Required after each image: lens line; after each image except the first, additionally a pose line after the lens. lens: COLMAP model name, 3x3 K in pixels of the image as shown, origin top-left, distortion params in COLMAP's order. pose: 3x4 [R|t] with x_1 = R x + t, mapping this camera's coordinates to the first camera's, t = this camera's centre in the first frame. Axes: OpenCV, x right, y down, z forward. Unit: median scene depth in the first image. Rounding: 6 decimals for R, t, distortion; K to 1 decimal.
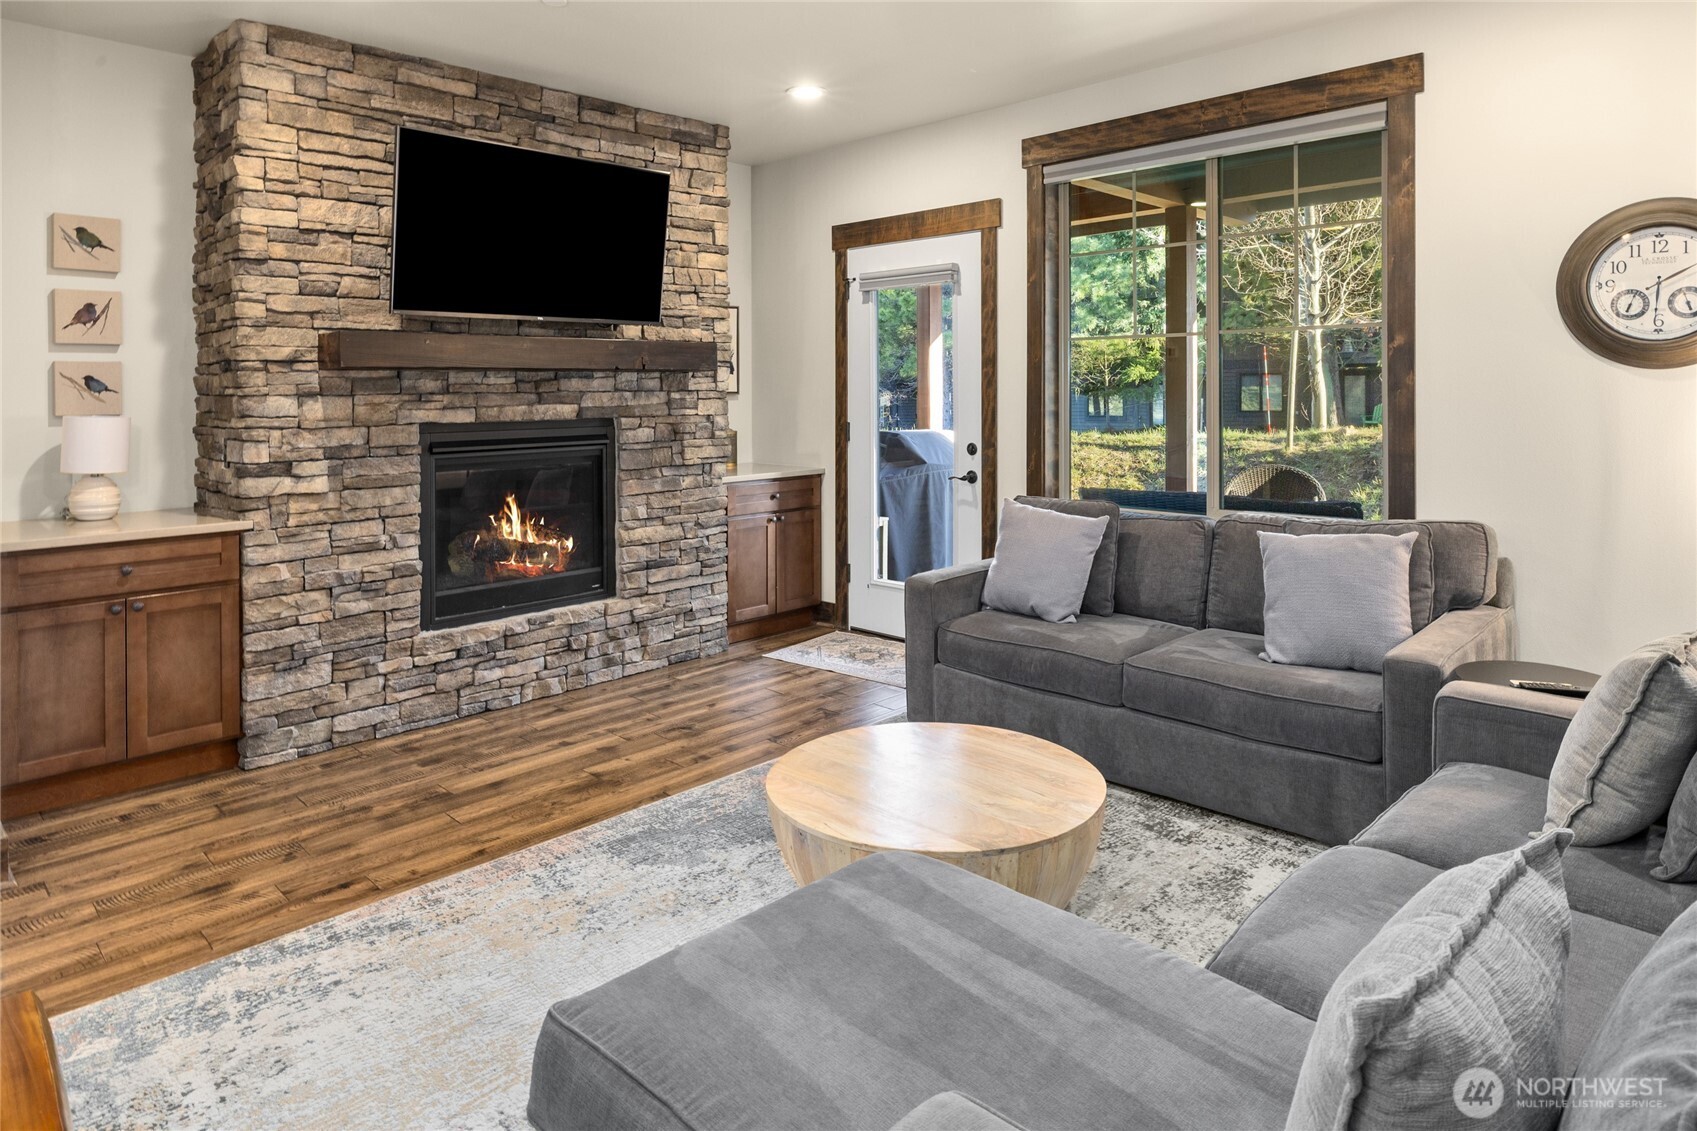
lens RADIAL K [[989.0, 0, 847.2], [0, 989.0, 389.0], [0, 0, 1]] dist [-0.001865, 0.001240]
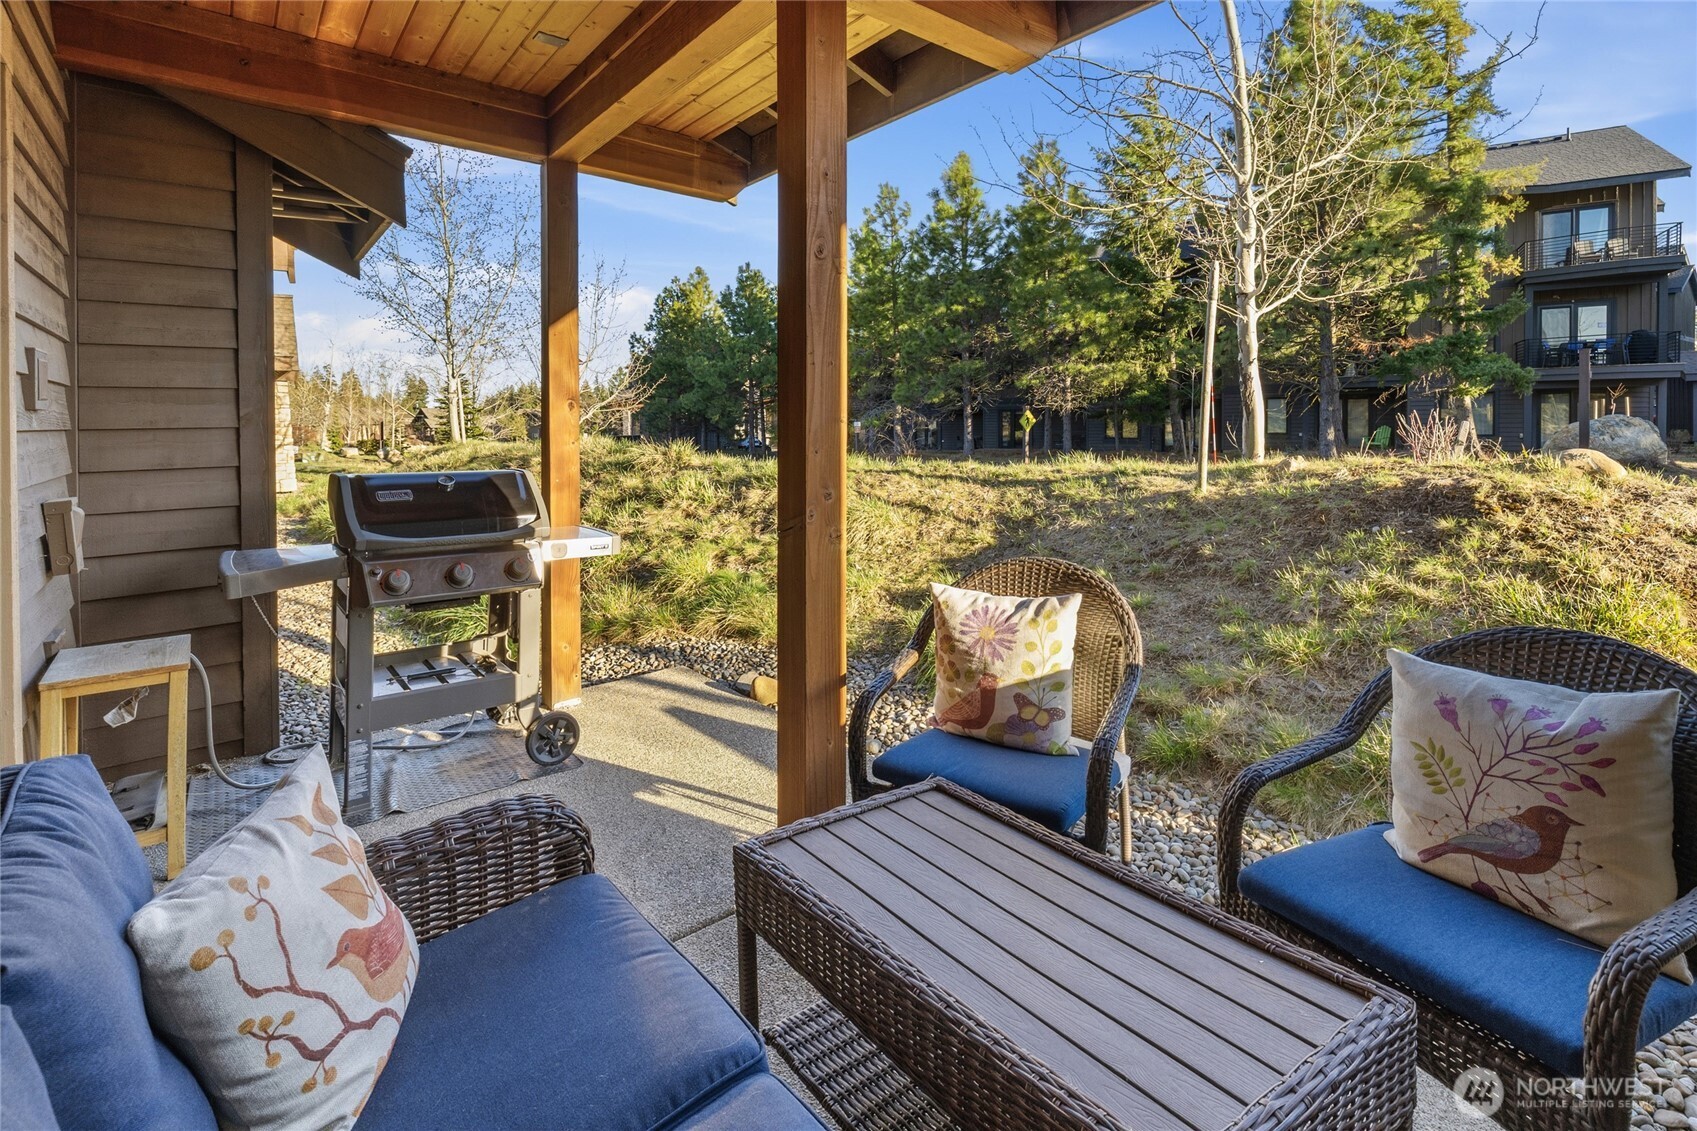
lens RADIAL K [[791.9, 0, 860.6], [0, 791.9, 431.6], [0, 0, 1]] dist [-0.003004, -0.000183]
pose [[0.995455, -0.000888, -0.095232, 0.571500], [0.002704, 0.999817, 0.018943, 0.020888], [0.095198, -0.019114, 0.995275, 0.946688]]
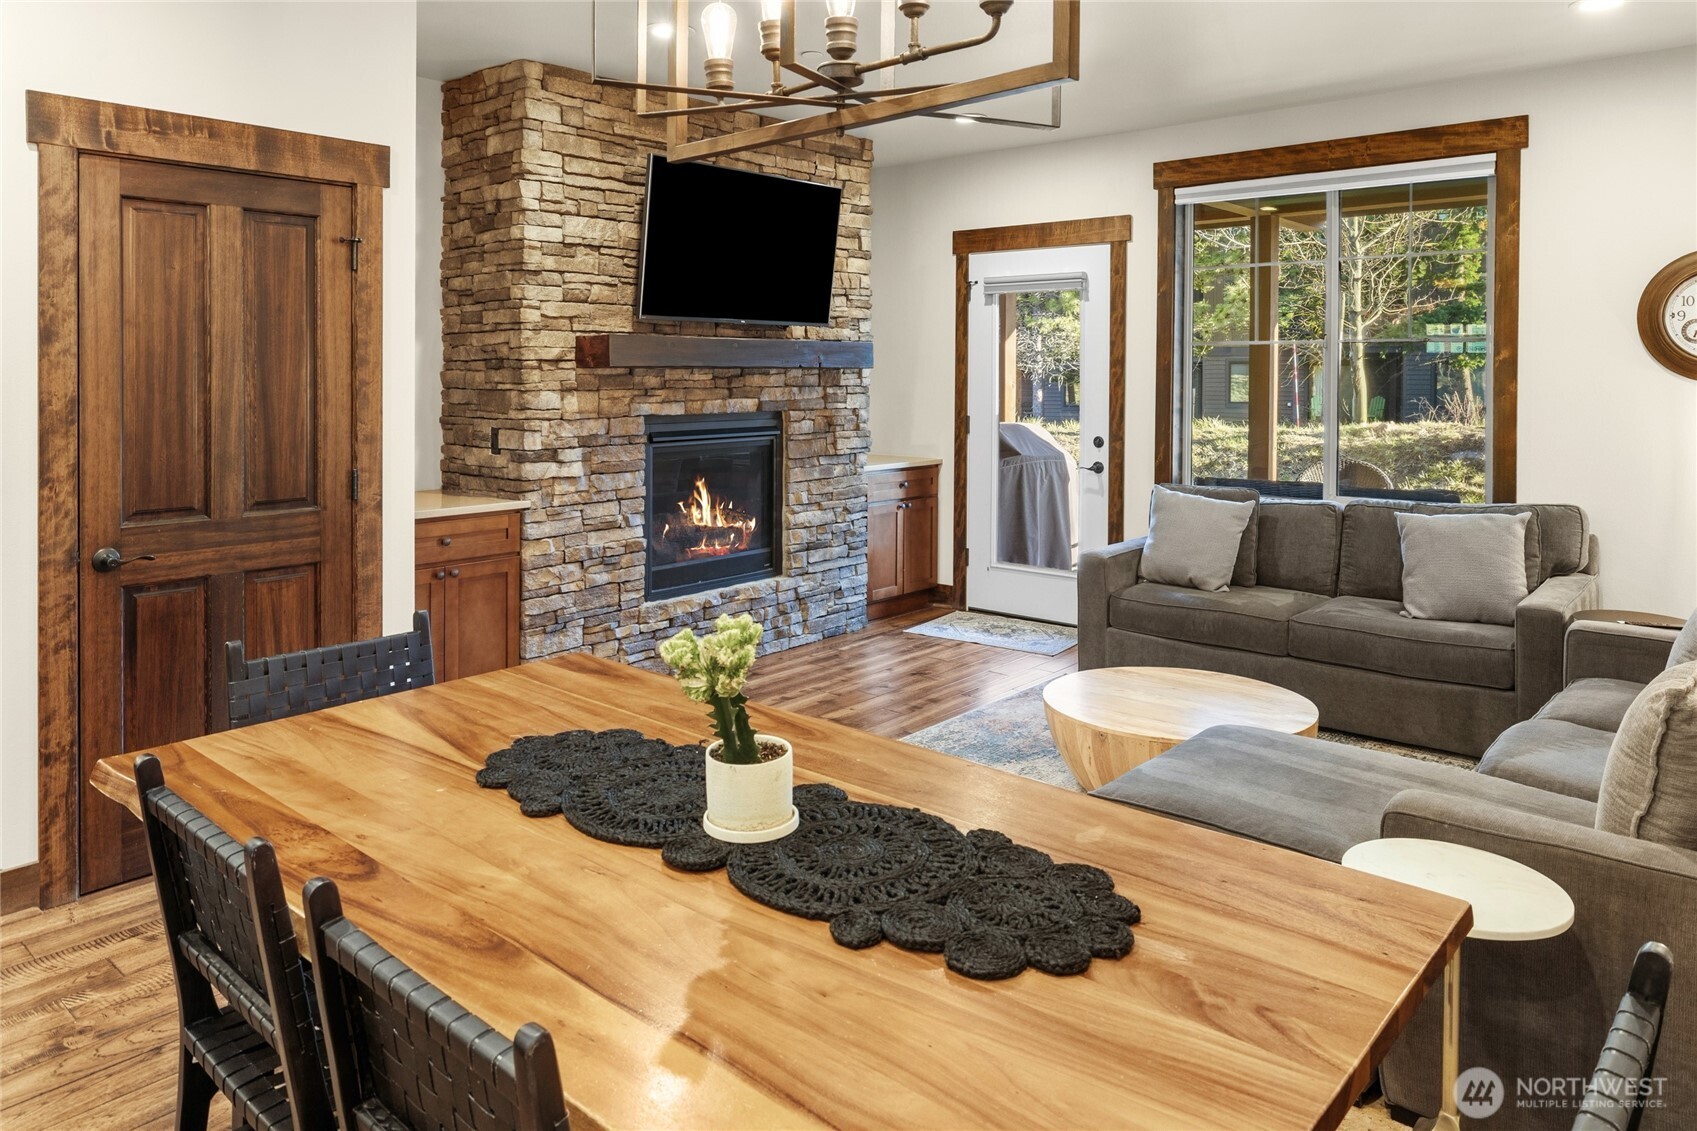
lens RADIAL K [[1116.5, 0, 836.5], [0, 1116.5, 377.0], [0, 0, 1]] dist [-0.000176, -0.001058]
pose [[0.998439, 0.010776, 0.054807, -0.271319], [-0.011009, 0.999932, 0.003961, -0.015311], [-0.054760, -0.004559, 0.998489, -0.256330]]
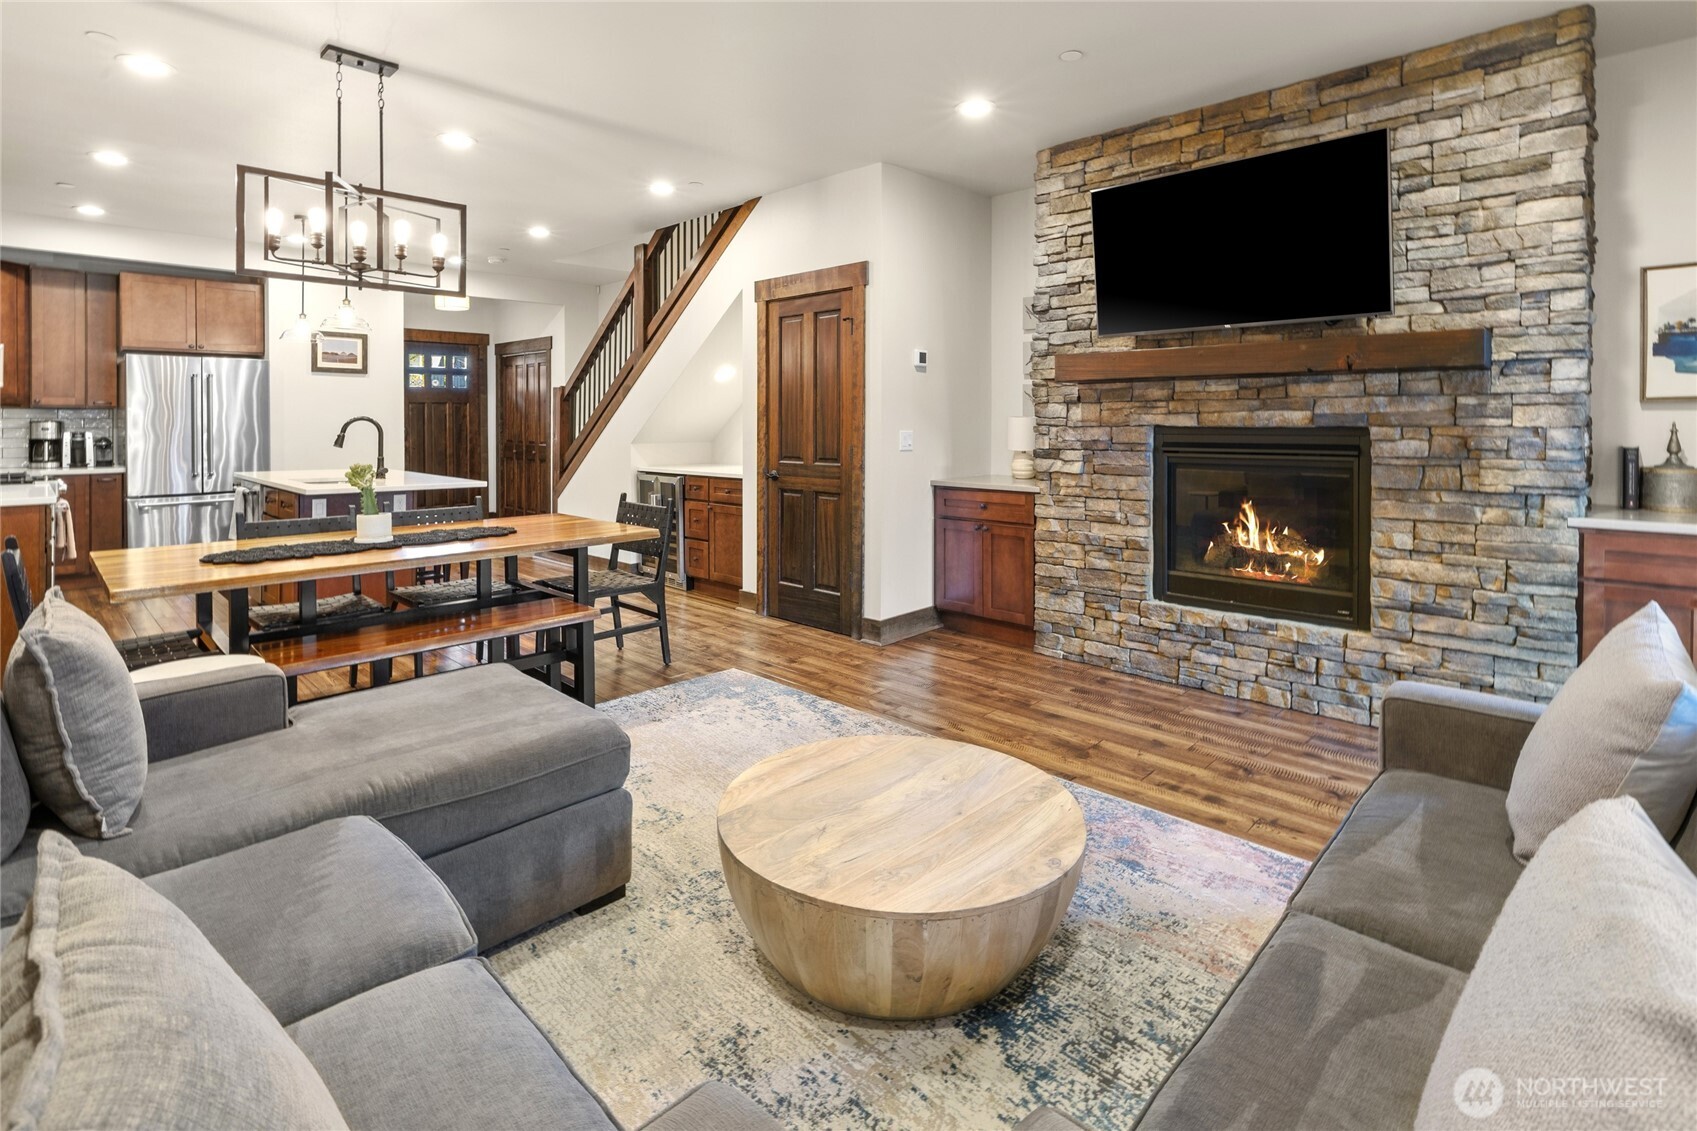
lens RADIAL K [[819.8, 0, 862.1], [0, 819.8, 423.8], [0, 0, 1]] dist [-0.000807, -0.000743]
pose [[0.021221, 0.009920, -0.999726, 0.529030], [-0.000381, 0.999951, 0.009914, 0.021695], [0.999775, 0.000171, 0.021224, 0.597256]]
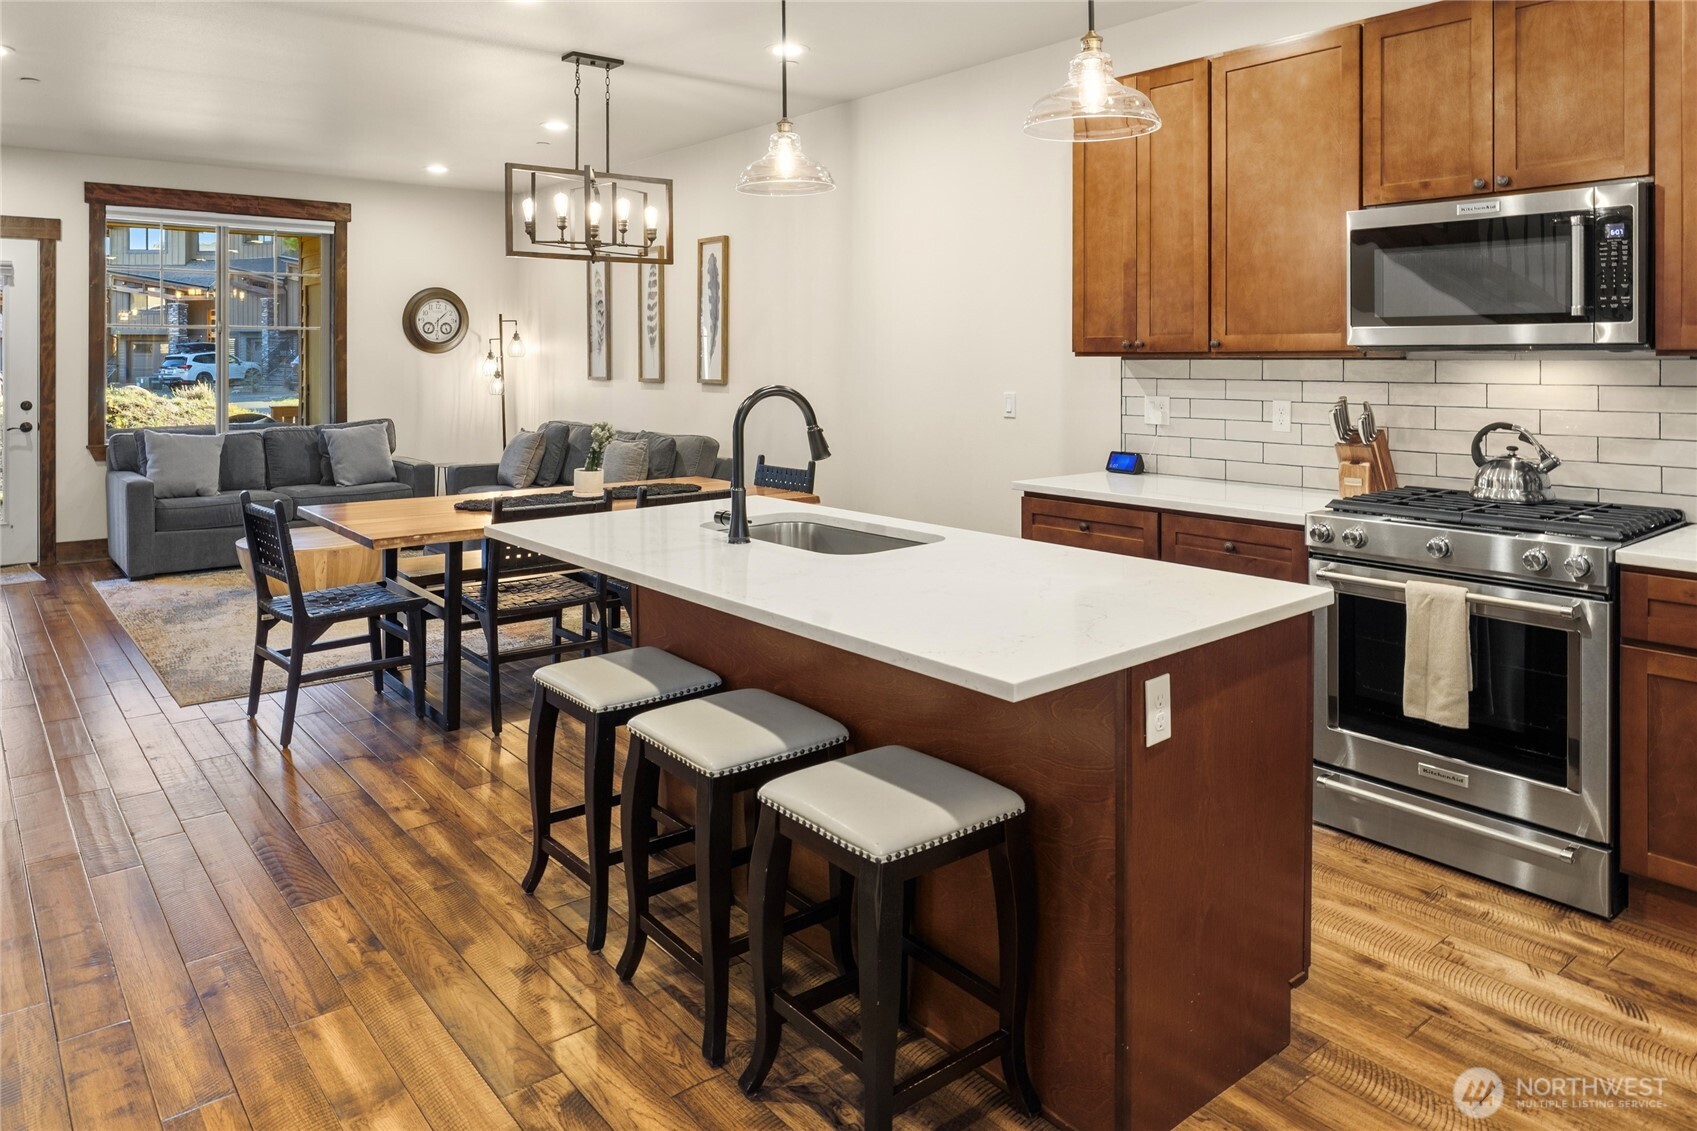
lens RADIAL K [[1116.5, 0, 814.2], [0, 1116.5, 368.8], [0, 0, 1]] dist [-0.000176, -0.001058]
pose [[0.121516, -0.000421, 0.992589, -1.406270], [-0.000735, 1.000000, 0.000514, 0.012172], [-0.992589, -0.000792, 0.121516, -0.240694]]
